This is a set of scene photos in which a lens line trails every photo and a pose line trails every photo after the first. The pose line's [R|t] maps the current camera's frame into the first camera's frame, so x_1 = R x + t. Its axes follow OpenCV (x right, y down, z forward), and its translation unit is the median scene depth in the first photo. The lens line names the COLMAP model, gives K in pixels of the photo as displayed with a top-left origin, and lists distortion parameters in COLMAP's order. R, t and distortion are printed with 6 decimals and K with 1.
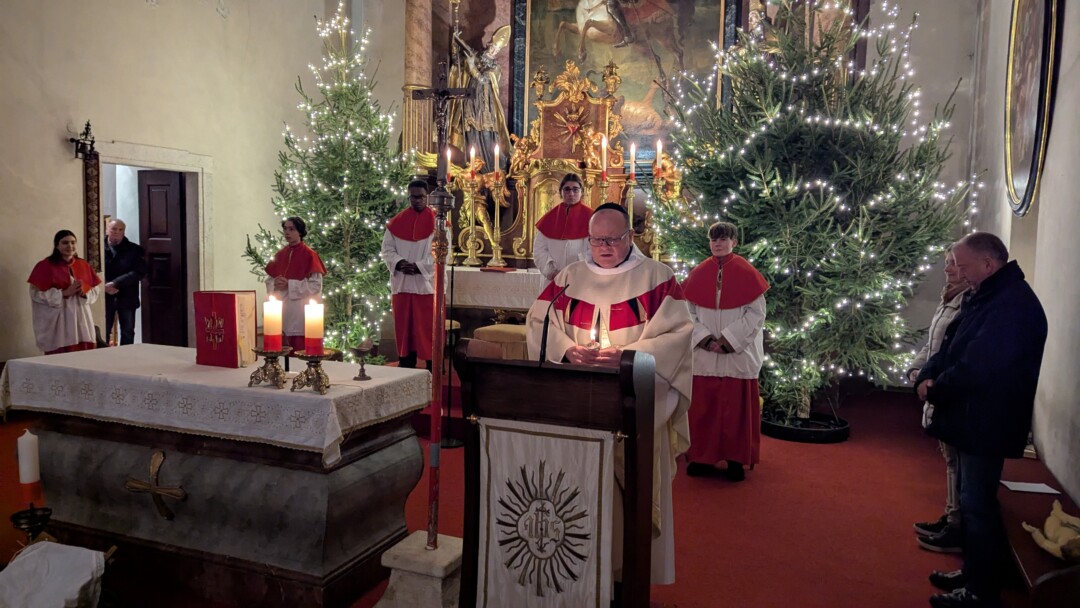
lens RADIAL K [[776.2, 0, 537.4], [0, 776.2, 285.1], [0, 0, 1]] dist [0.038812, -0.003170]
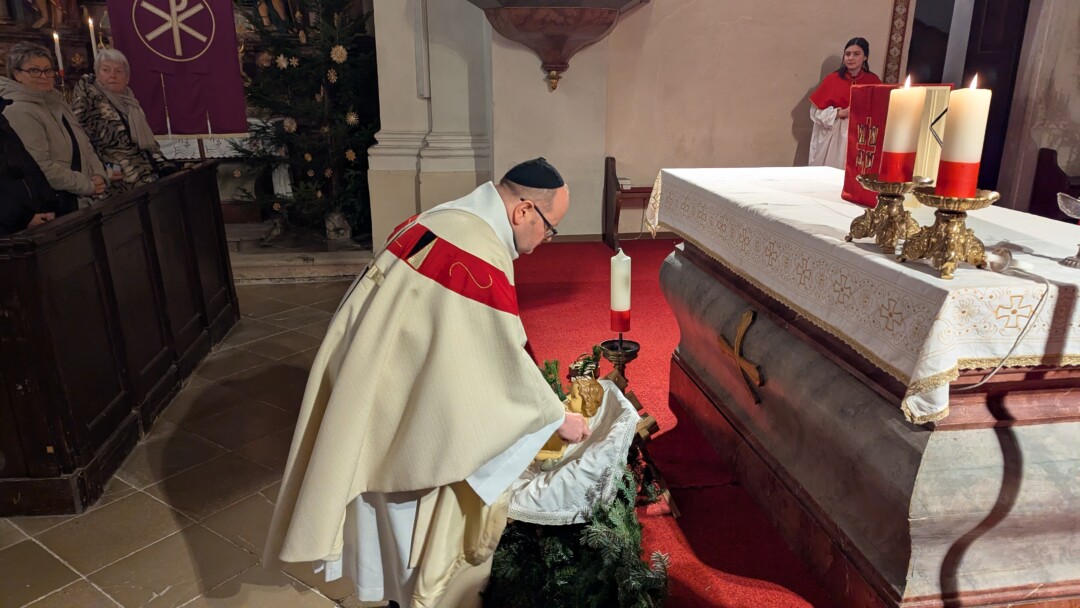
lens RADIAL K [[783.6, 0, 540.0], [0, 783.6, 304.0], [0, 0, 1]] dist [0.037968, -0.004797]
pose [[0.513381, 0.228180, -0.827269, 0.013502], [-0.045563, 0.969890, 0.239244, 0.046397], [0.856950, -0.085131, 0.508320, 0.512964]]
